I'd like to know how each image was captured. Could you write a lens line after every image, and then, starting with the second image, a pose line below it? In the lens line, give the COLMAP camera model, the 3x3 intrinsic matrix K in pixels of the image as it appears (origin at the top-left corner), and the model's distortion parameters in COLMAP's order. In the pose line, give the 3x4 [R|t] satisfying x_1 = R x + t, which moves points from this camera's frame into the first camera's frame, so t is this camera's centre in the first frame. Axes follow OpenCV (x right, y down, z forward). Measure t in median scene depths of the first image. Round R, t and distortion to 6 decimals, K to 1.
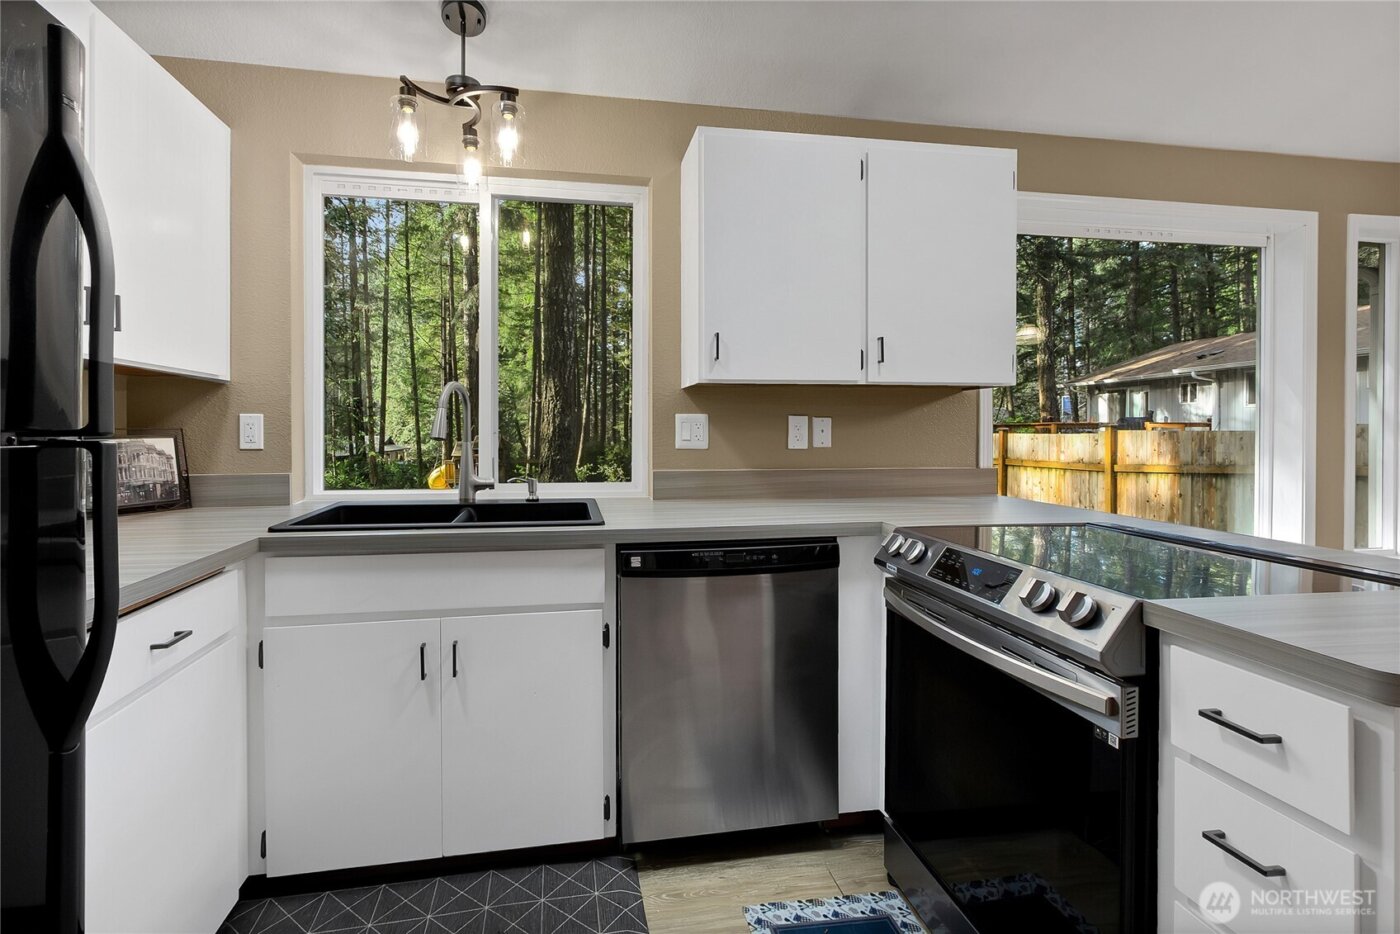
lens RADIAL K [[693.4, 0, 678.6], [0, 693.4, 450.0], [0, 0, 1]] dist [-0.001577, -0.001399]
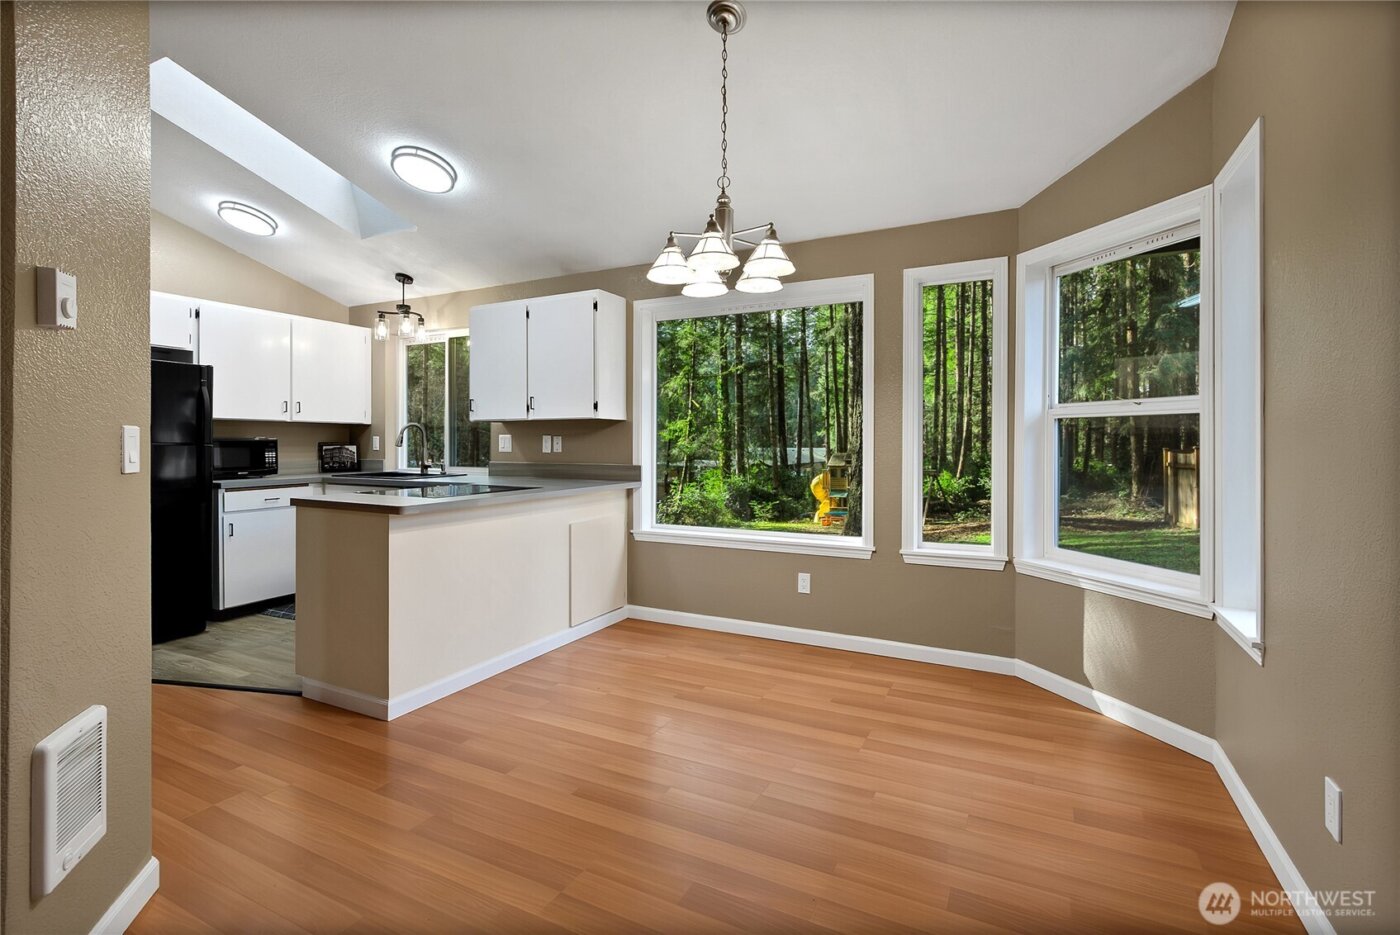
lens RADIAL K [[693.4, 0, 678.6], [0, 693.4, 450.5], [0, 0, 1]] dist [-0.001577, -0.001399]
pose [[0.771995, 0.007188, -0.635588, 1.872777], [-0.018359, 0.999771, -0.010994, 0.007685], [0.635363, 0.020156, 0.771950, -0.279323]]
